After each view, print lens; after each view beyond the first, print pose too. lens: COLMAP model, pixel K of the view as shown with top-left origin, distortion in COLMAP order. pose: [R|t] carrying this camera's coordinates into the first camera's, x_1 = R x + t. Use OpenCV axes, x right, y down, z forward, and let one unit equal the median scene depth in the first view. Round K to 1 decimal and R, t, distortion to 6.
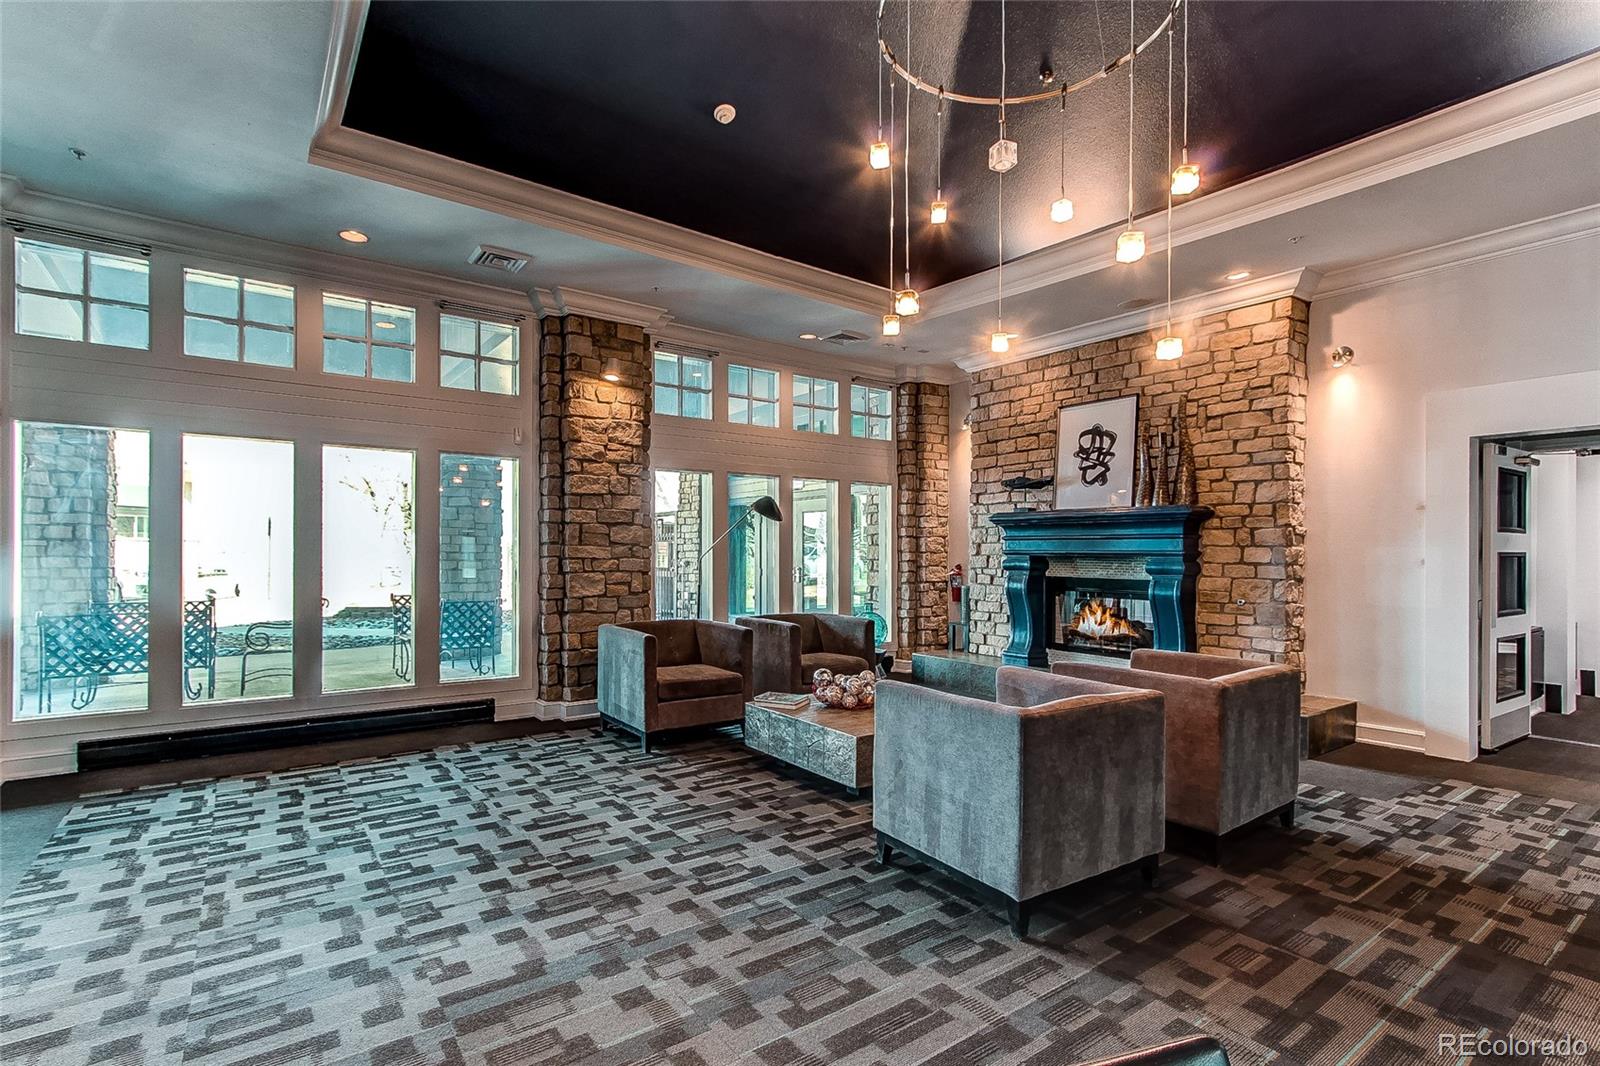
lens RADIAL K [[741.6, 0, 773.6], [0, 741.6, 547.0], [0, 0, 1]] dist [-0.004619, -0.000010]
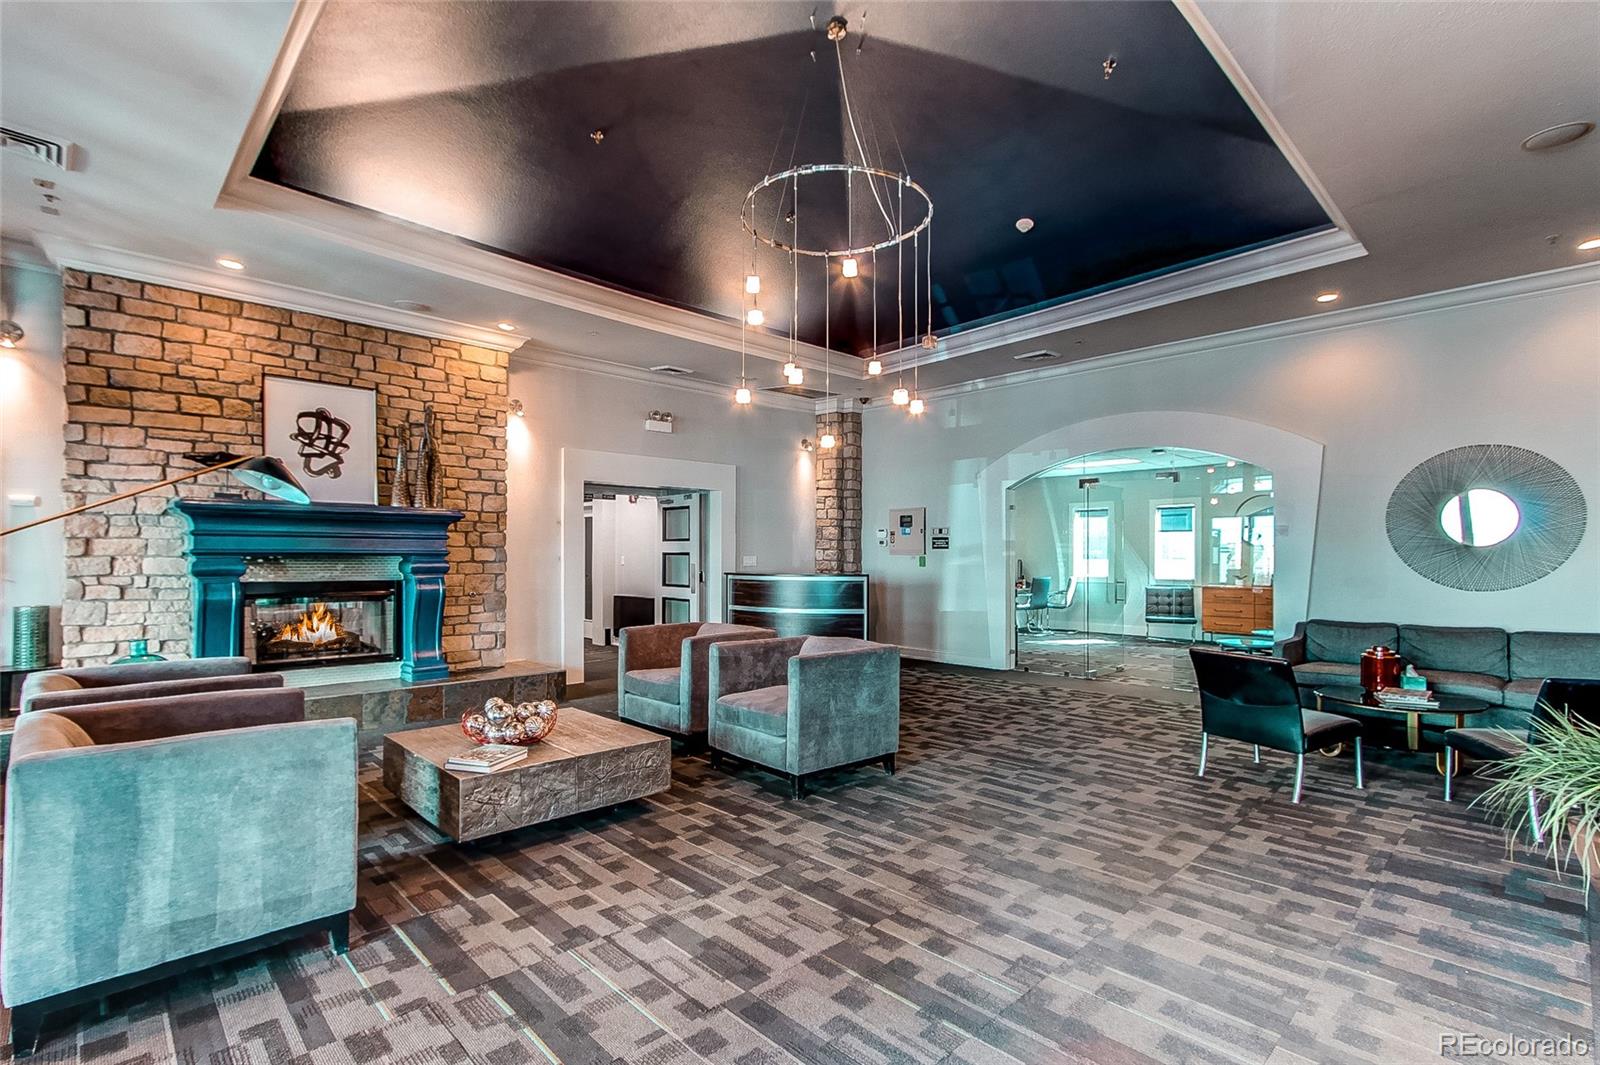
lens RADIAL K [[741.6, 0, 793.1], [0, 741.6, 547.5], [0, 0, 1]] dist [-0.004619, -0.000010]
pose [[-0.140097, 0.003344, 0.990132, -0.632085], [-0.011537, 0.999921, -0.005009, -0.000288], [-0.990071, -0.012125, -0.140047, 0.678047]]
